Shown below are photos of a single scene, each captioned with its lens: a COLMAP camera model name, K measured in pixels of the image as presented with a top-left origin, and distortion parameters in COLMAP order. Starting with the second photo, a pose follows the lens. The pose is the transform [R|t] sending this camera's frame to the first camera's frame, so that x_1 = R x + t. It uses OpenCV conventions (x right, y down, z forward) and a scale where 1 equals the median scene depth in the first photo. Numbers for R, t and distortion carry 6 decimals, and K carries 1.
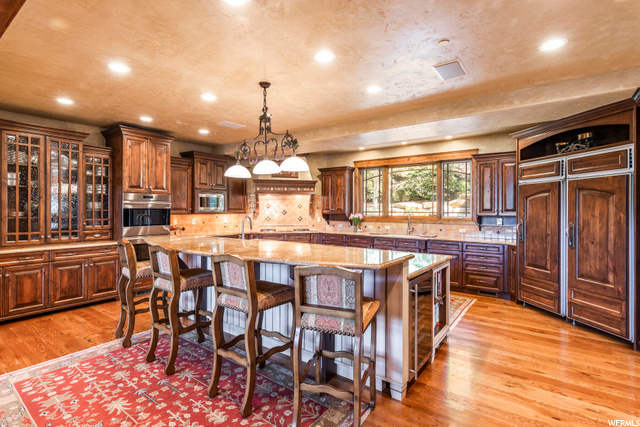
lens RADIAL K [[315.8, 0, 320.0], [0, 315.8, 207.7], [0, 0, 1]] dist [0.000671, 0.000251]
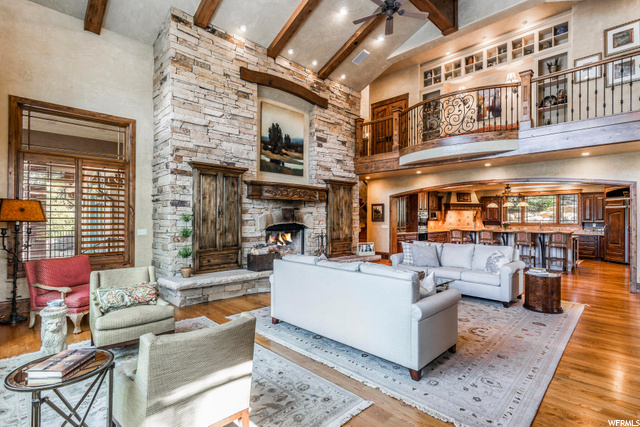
lens RADIAL K [[368.5, 0, 271.0], [0, 368.5, 213.6], [0, 0, 1]] dist [0.001293, 0.001514]
pose [[0.986230, 0.000903, -0.165379, -1.235336], [-0.001931, 0.999980, -0.006054, -0.013736], [0.165370, 0.006290, 0.986212, -1.912736]]
